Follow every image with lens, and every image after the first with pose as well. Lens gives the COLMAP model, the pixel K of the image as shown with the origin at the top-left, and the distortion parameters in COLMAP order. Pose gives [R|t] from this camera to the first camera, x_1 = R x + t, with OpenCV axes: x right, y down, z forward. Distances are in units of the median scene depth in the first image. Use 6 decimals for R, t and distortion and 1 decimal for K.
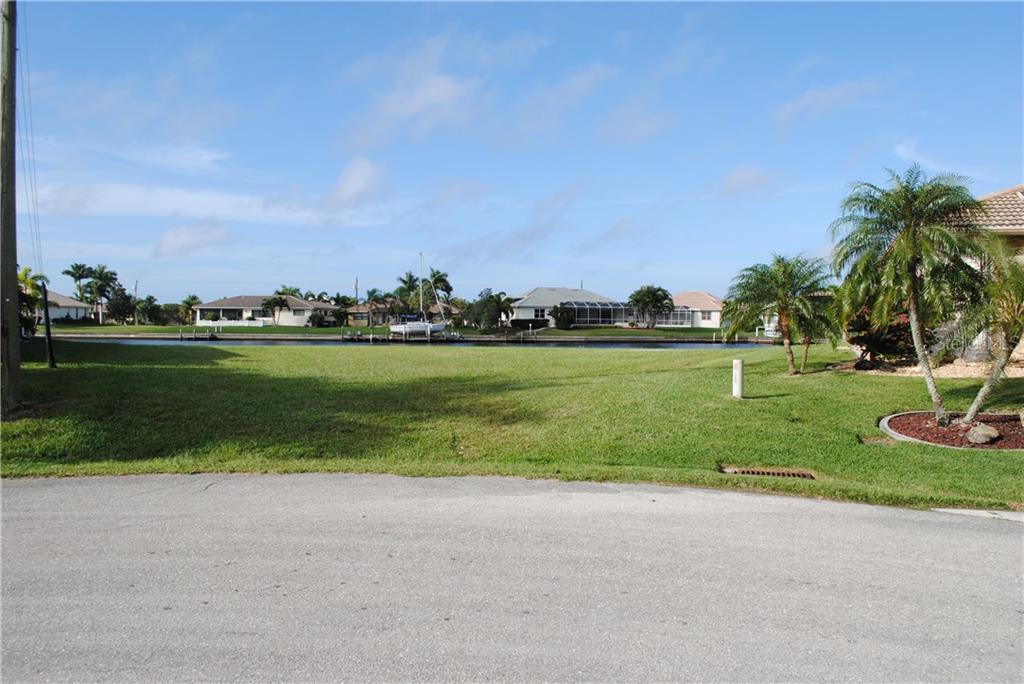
lens RADIAL K [[808.5, 0, 507.6], [0, 808.5, 341.4], [0, 0, 1]] dist [-0.086200, 0.014067]
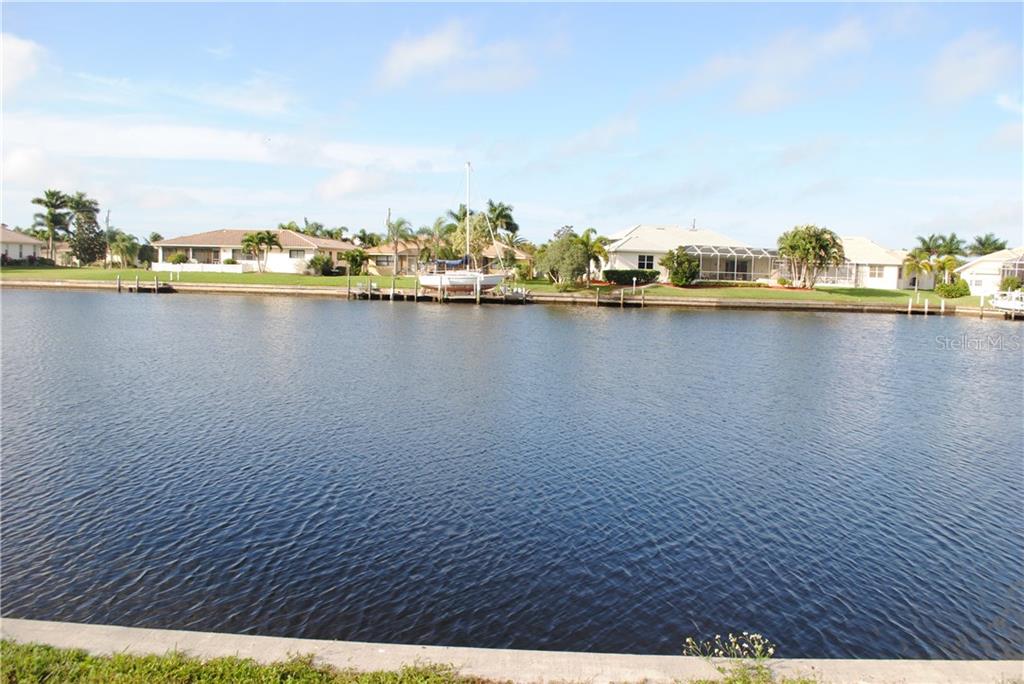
lens RADIAL K [[808.5, 0, 518.1], [0, 808.5, 345.3], [0, 0, 1]] dist [-0.086200, 0.014067]
pose [[0.997142, 0.027735, -0.070268, -0.016876], [-0.022996, 0.997463, 0.067365, -0.008158], [0.071958, -0.065556, 0.995251, 0.314884]]
